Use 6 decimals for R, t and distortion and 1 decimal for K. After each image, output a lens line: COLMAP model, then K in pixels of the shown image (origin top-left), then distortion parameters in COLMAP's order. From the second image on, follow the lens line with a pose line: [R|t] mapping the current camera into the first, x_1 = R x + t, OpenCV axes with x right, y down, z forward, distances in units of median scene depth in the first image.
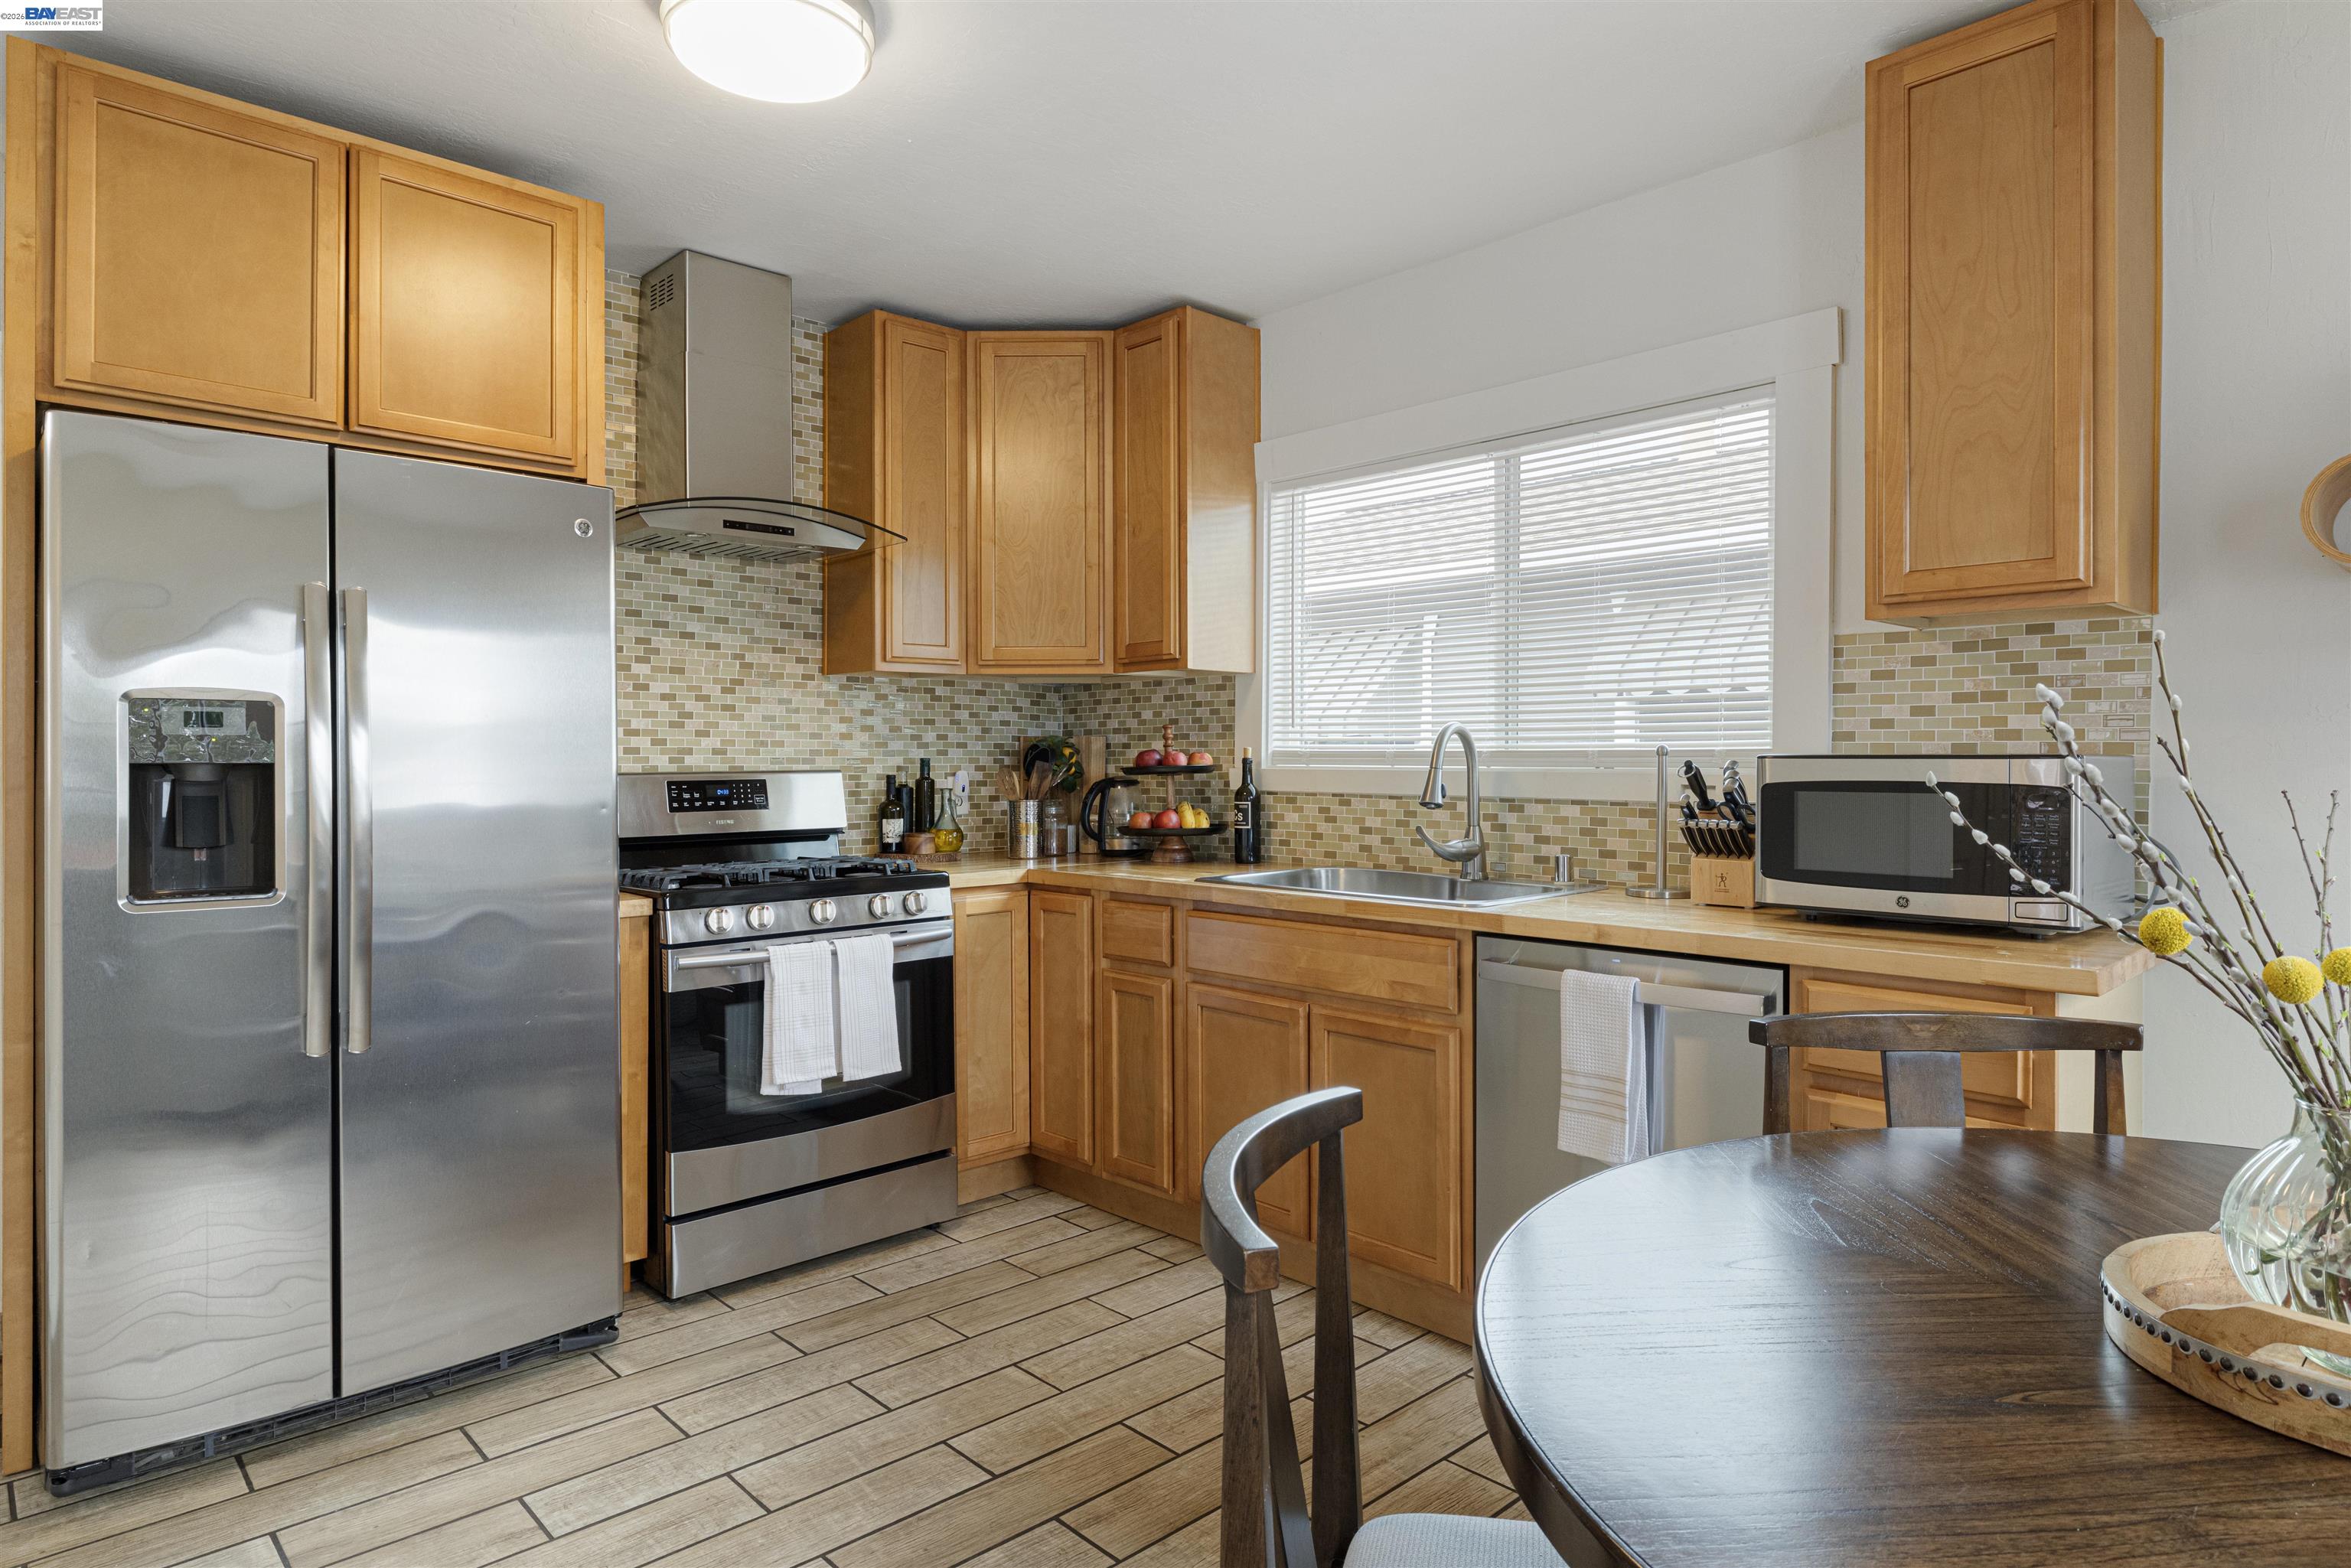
lens RADIAL K [[1340.7, 0, 1173.8], [0, 1340.7, 768.6], [0, 0, 1]] dist [0.002338, 0.000009]
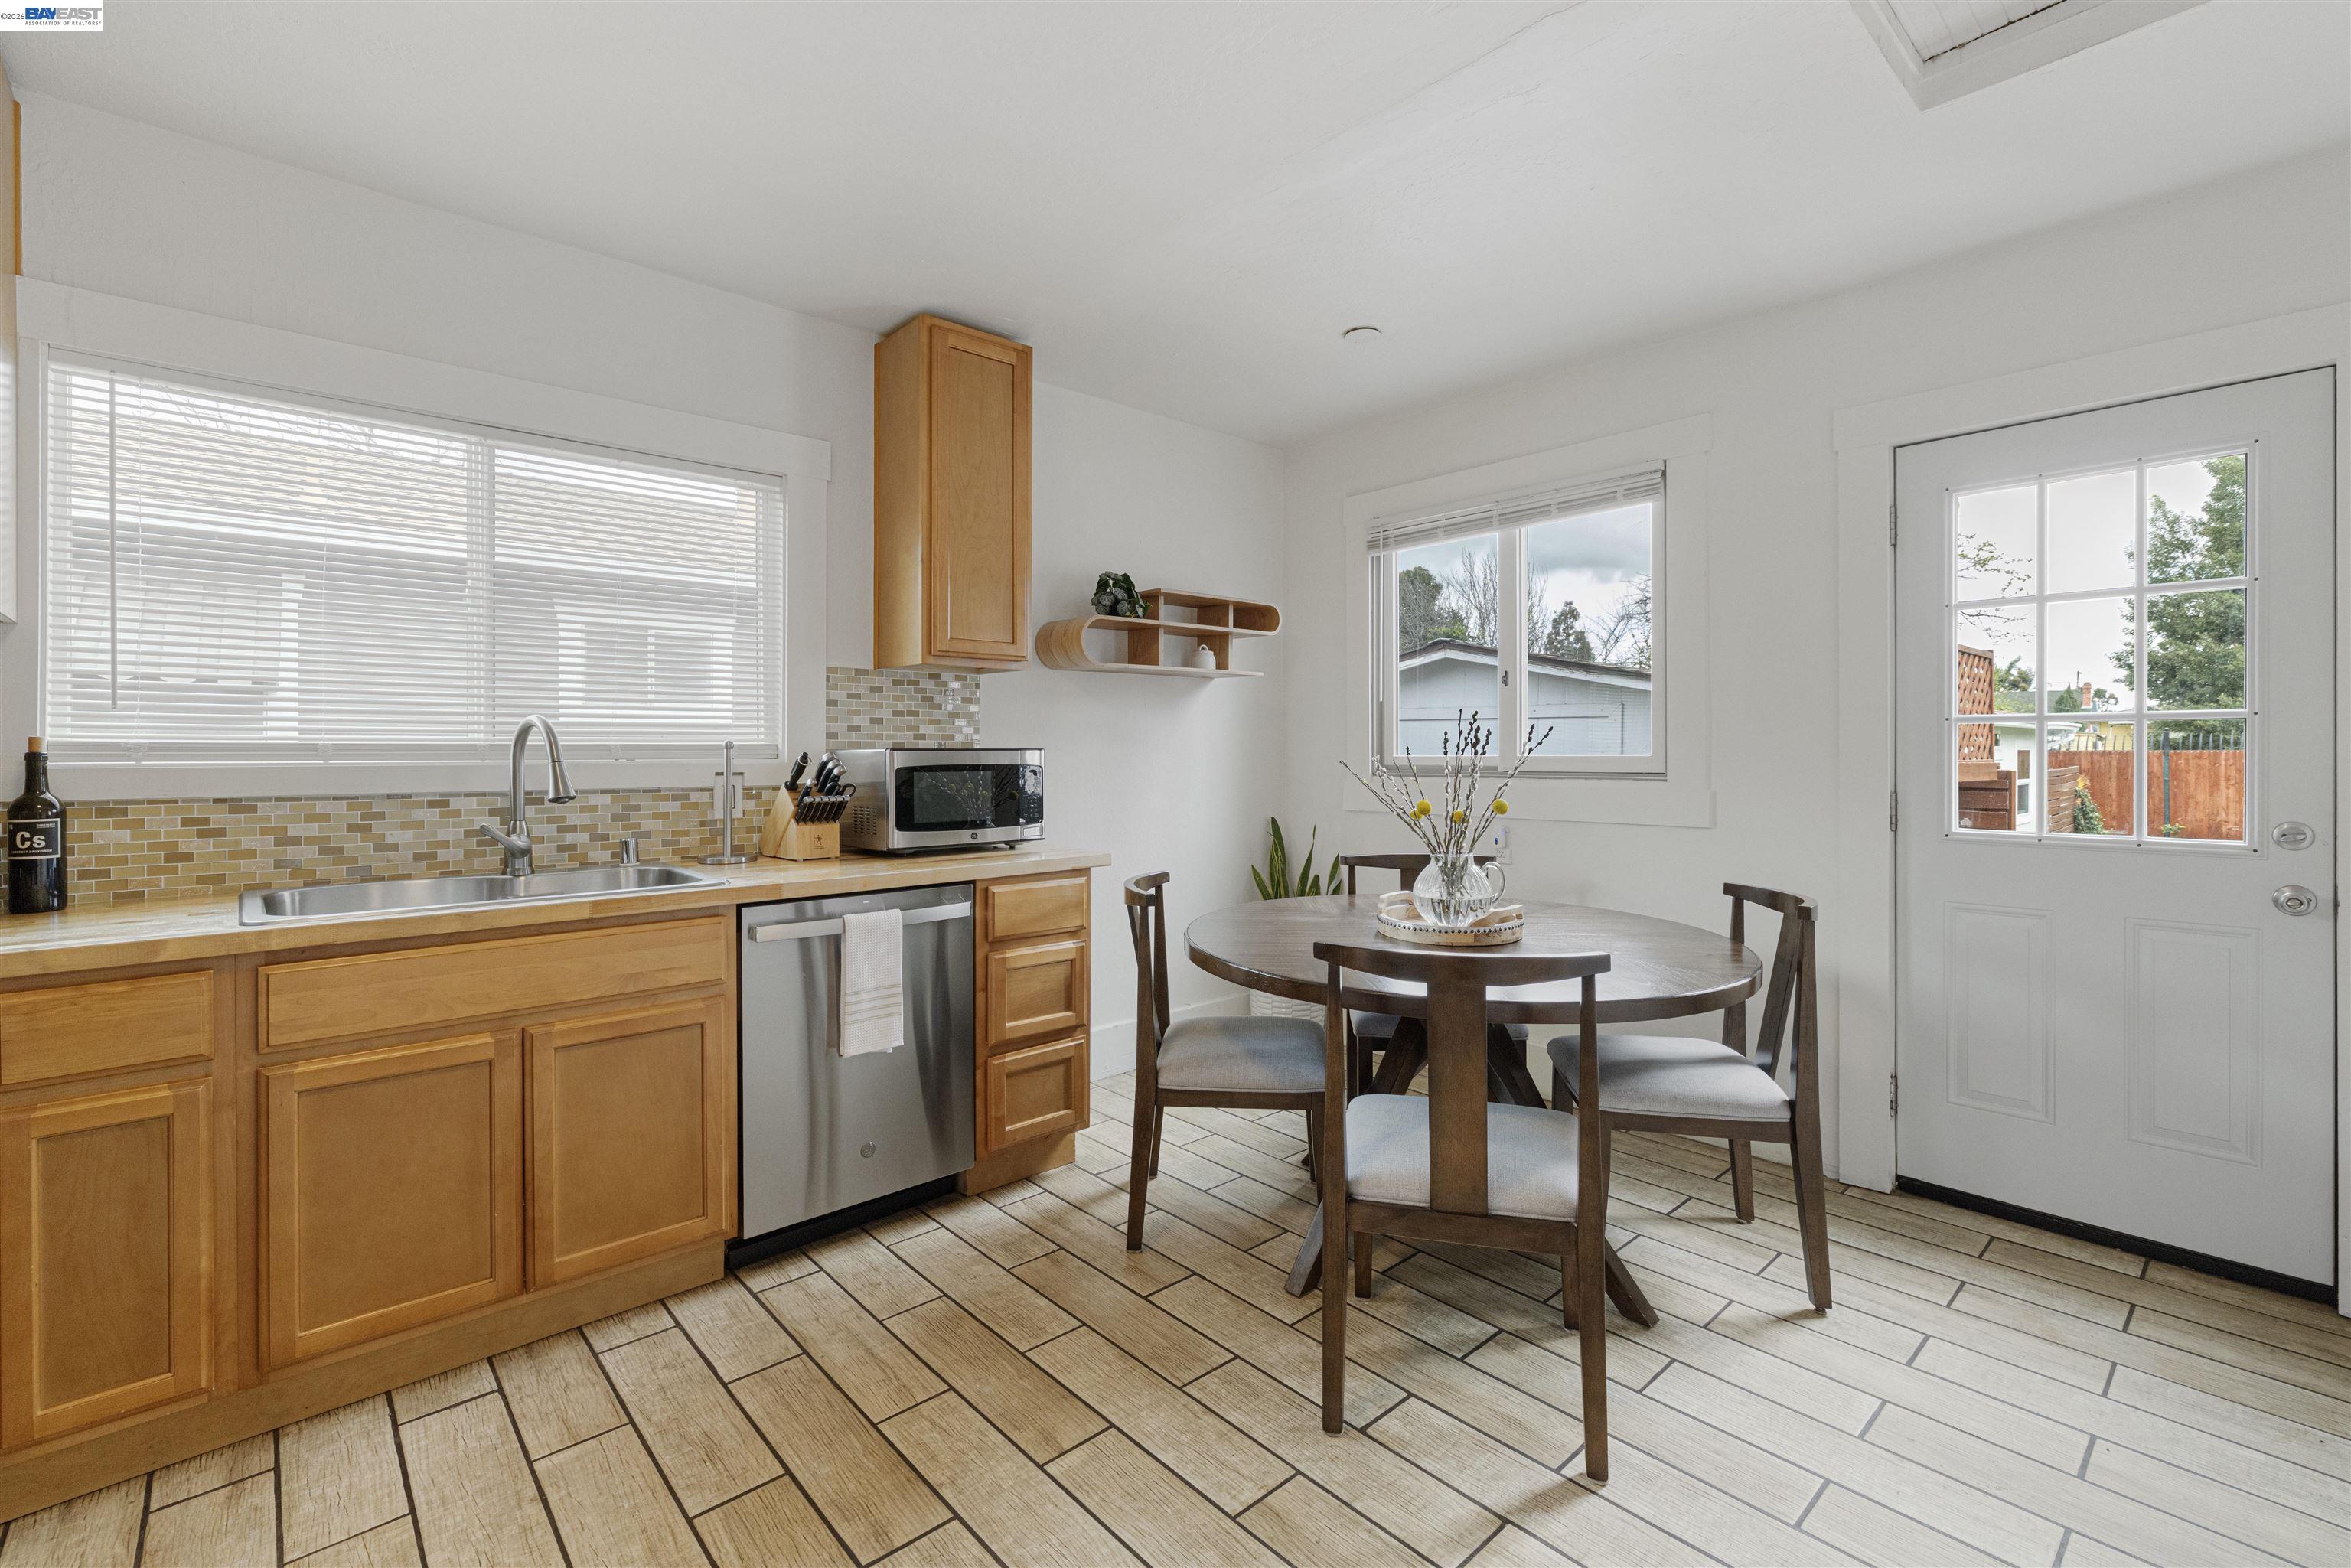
lens RADIAL K [[1023.6, 0, 1173.2], [0, 1023.6, 764.9], [0, 0, 1]] dist [0.001399, 0.000889]
pose [[0.021770, -0.017474, 0.999610, -0.530936], [0.008352, 0.999816, 0.017296, -0.007389], [-0.999728, 0.007972, 0.021912, 0.516063]]
